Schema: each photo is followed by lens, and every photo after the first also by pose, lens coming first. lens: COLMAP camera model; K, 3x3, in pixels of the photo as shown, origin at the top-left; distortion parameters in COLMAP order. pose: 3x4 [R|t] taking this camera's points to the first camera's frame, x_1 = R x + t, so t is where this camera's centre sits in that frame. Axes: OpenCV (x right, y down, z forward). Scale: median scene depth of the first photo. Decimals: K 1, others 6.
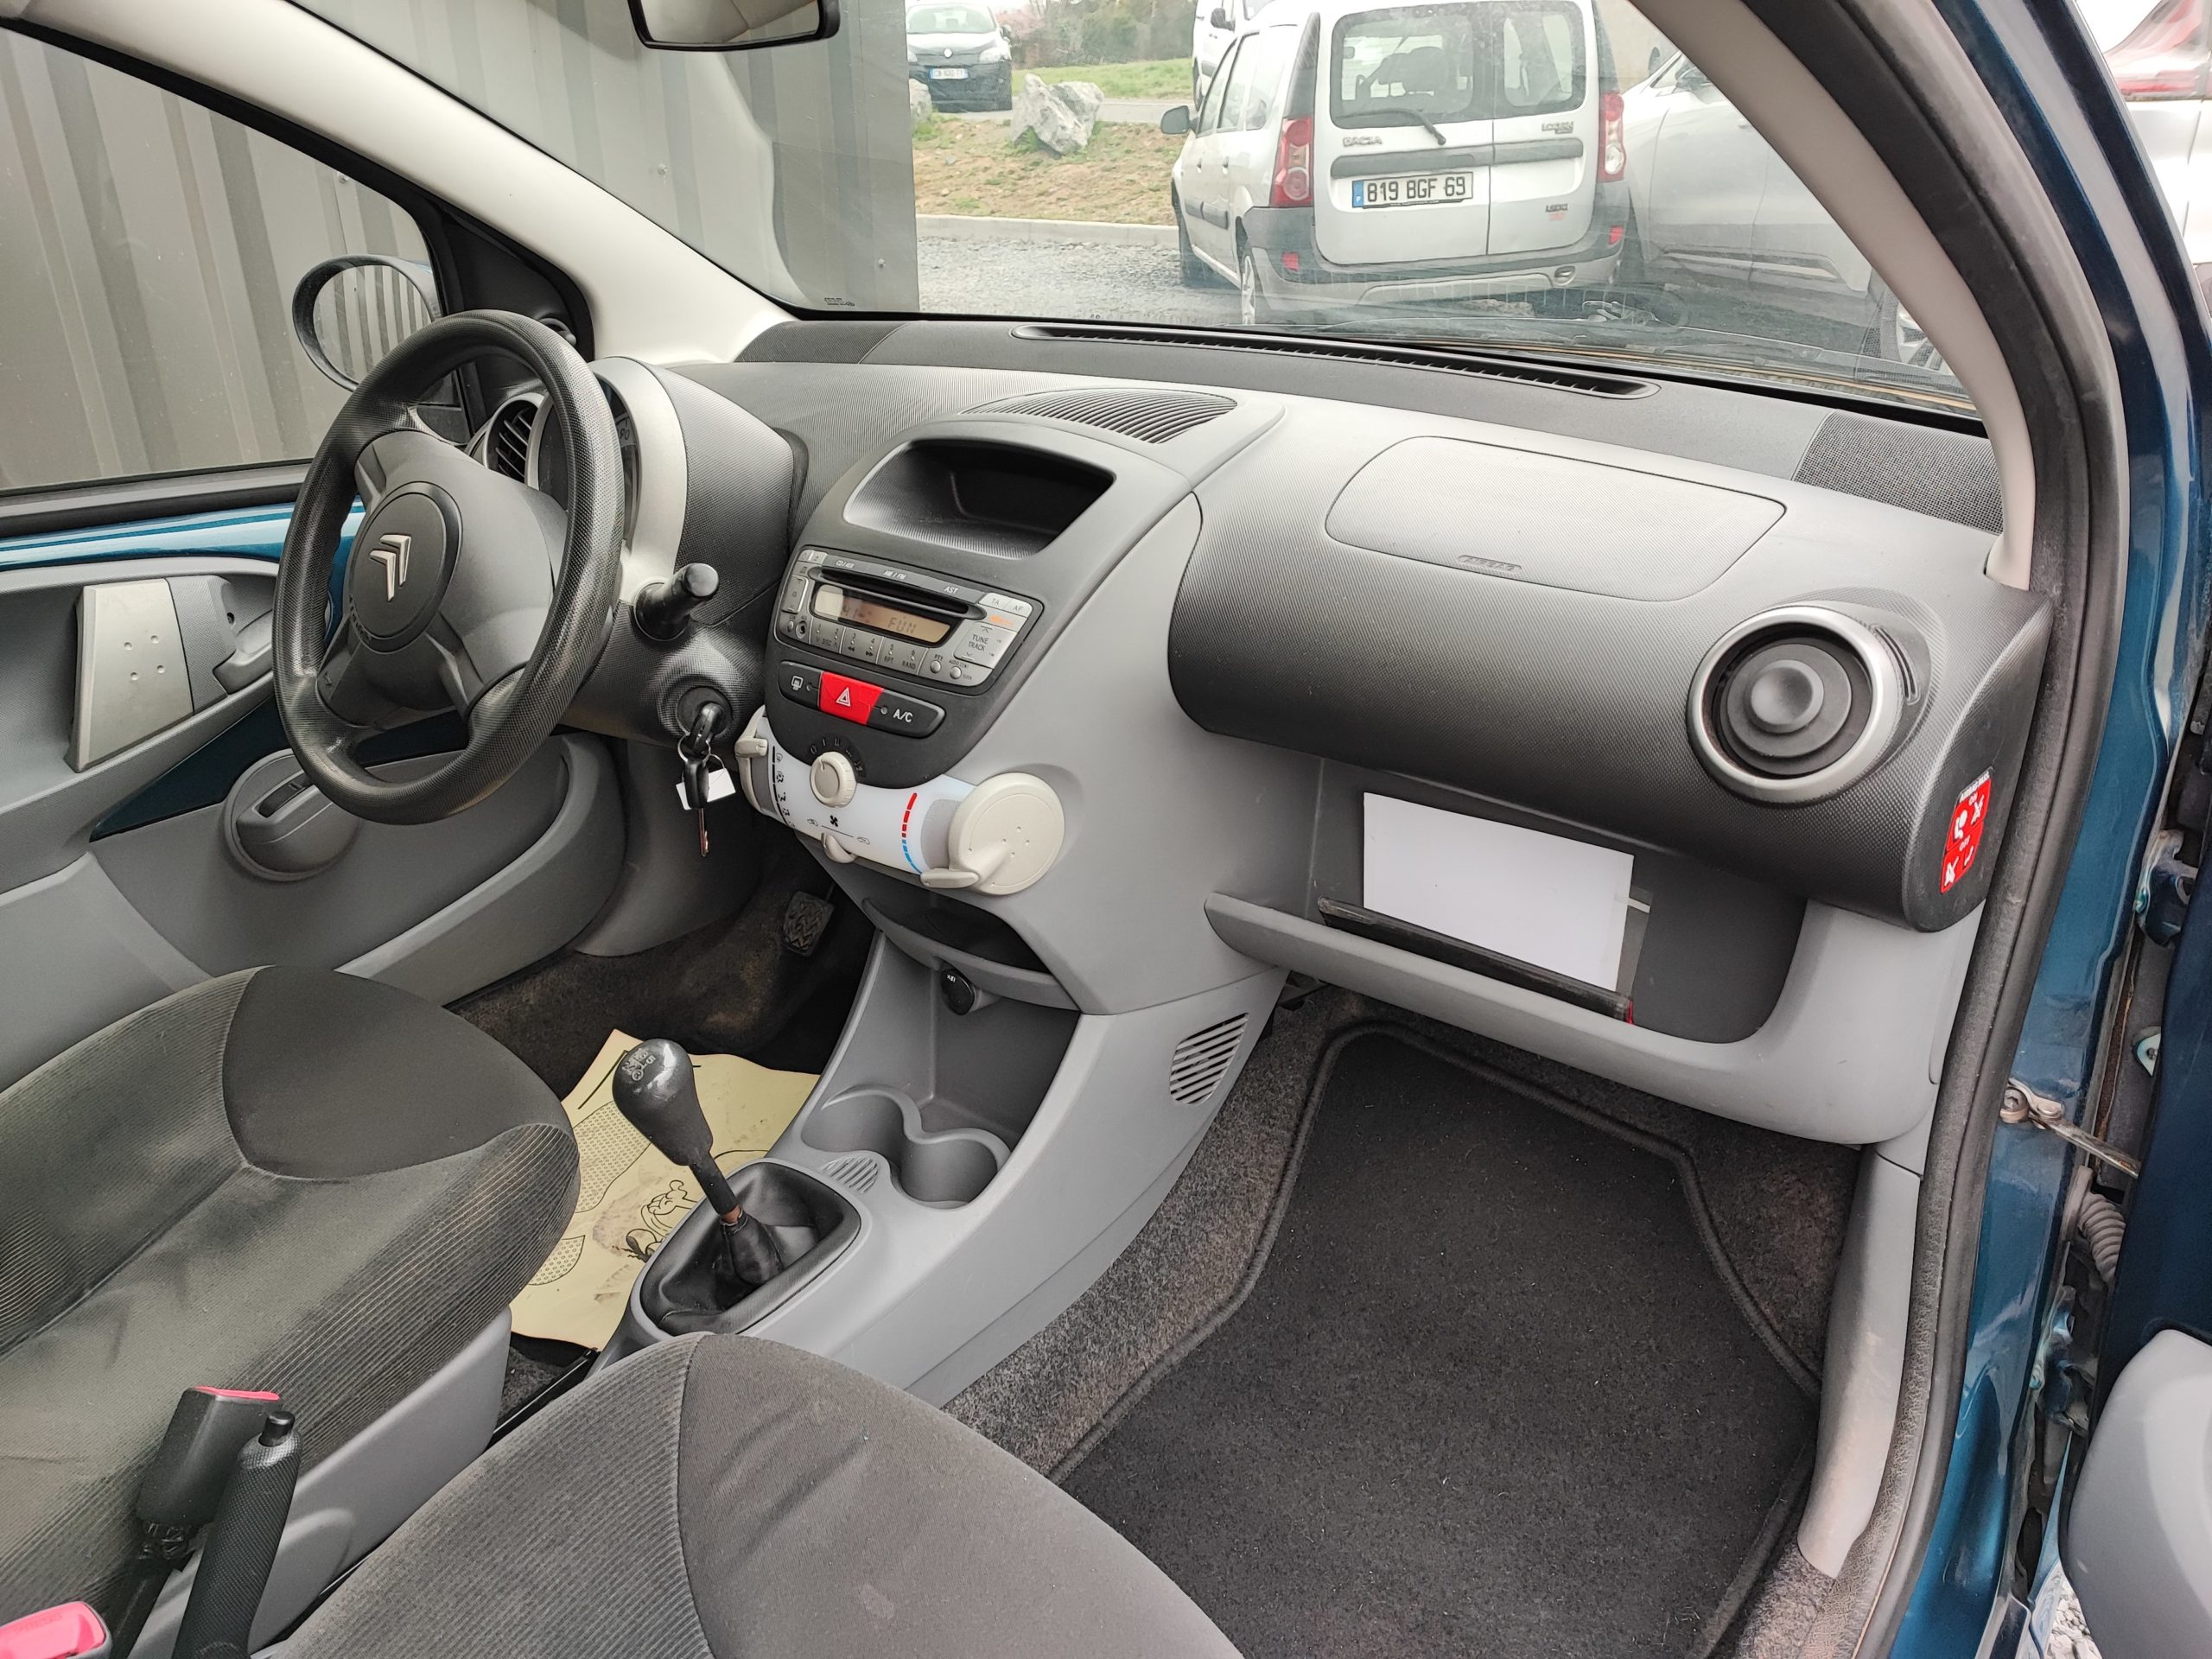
lens RADIAL K [[1593.4, 0, 1110.8], [0, 1593.4, 826.5], [0, 0, 1]] dist [0.027787, -0.005471]
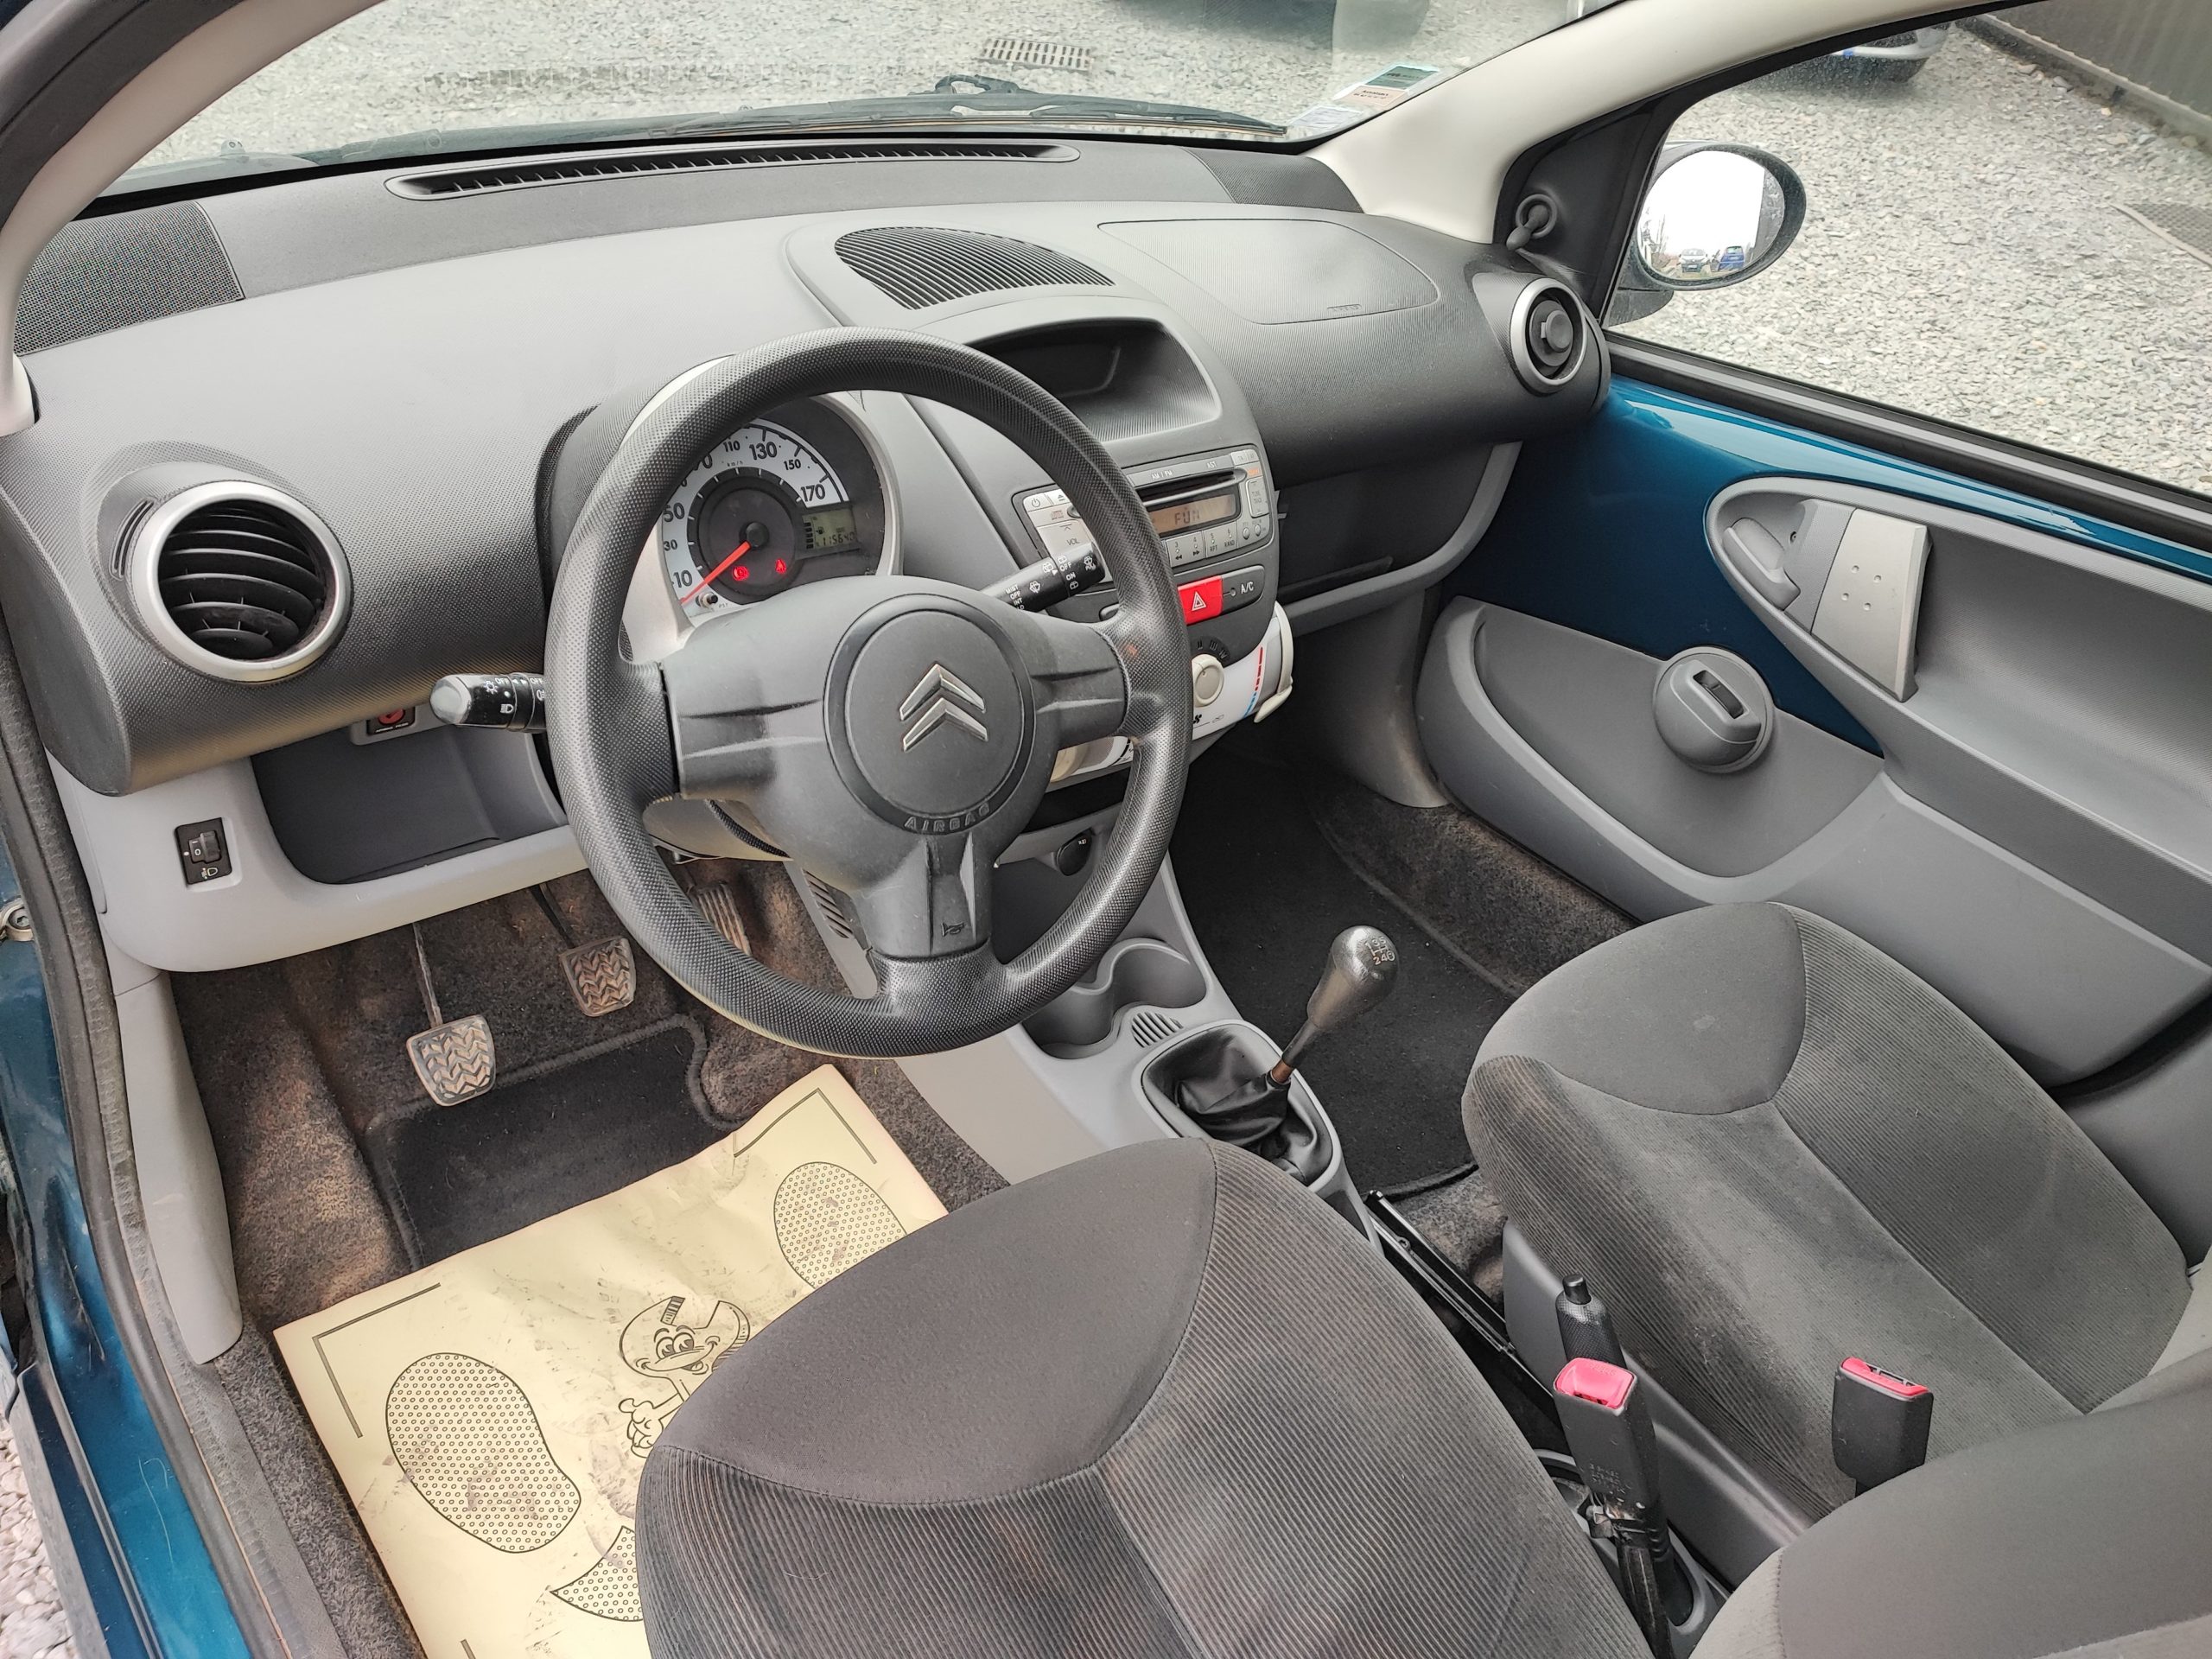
lens RADIAL K [[1593.4, 0, 1110.8], [0, 1593.4, 826.5], [0, 0, 1]] dist [0.027787, -0.005471]
pose [[0.189013, -0.524129, 0.830399, -1.061071], [0.299346, 0.836146, 0.459620, -0.430301], [-0.935236, 0.161703, 0.314938, 0.715760]]
